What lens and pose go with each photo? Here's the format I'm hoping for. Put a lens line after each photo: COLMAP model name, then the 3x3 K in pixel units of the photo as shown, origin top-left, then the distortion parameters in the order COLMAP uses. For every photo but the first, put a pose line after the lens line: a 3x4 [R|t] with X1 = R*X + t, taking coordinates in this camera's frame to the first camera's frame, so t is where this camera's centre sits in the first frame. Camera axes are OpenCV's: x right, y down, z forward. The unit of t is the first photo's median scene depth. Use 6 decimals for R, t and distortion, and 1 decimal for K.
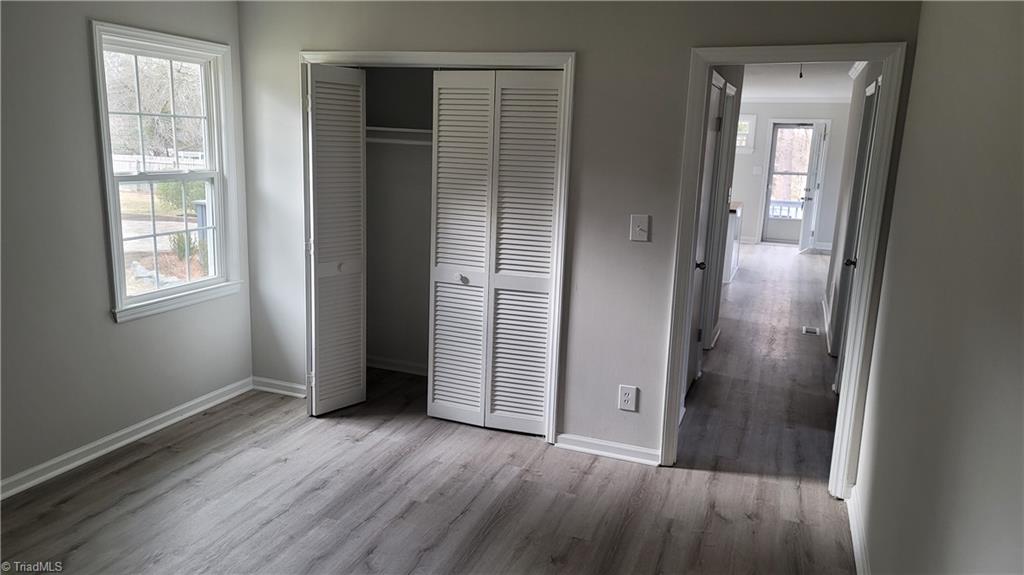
lens RADIAL K [[740.8, 0, 507.2], [0, 740.8, 286.6], [0, 0, 1]] dist [0.037541, -0.004627]
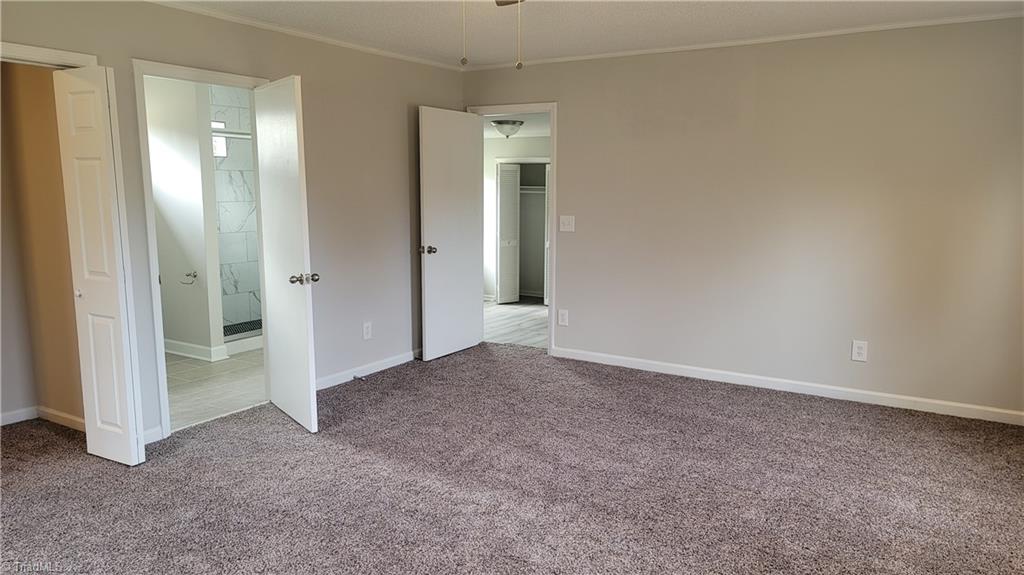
lens RADIAL K [[740.8, 0, 507.2], [0, 740.8, 286.6], [0, 0, 1]] dist [0.037541, -0.004627]
pose [[0.979799, -0.006067, -0.199893, 0.263252], [-0.007874, 0.997594, -0.068875, 0.291421], [0.199830, 0.069057, 0.977394, -1.416019]]
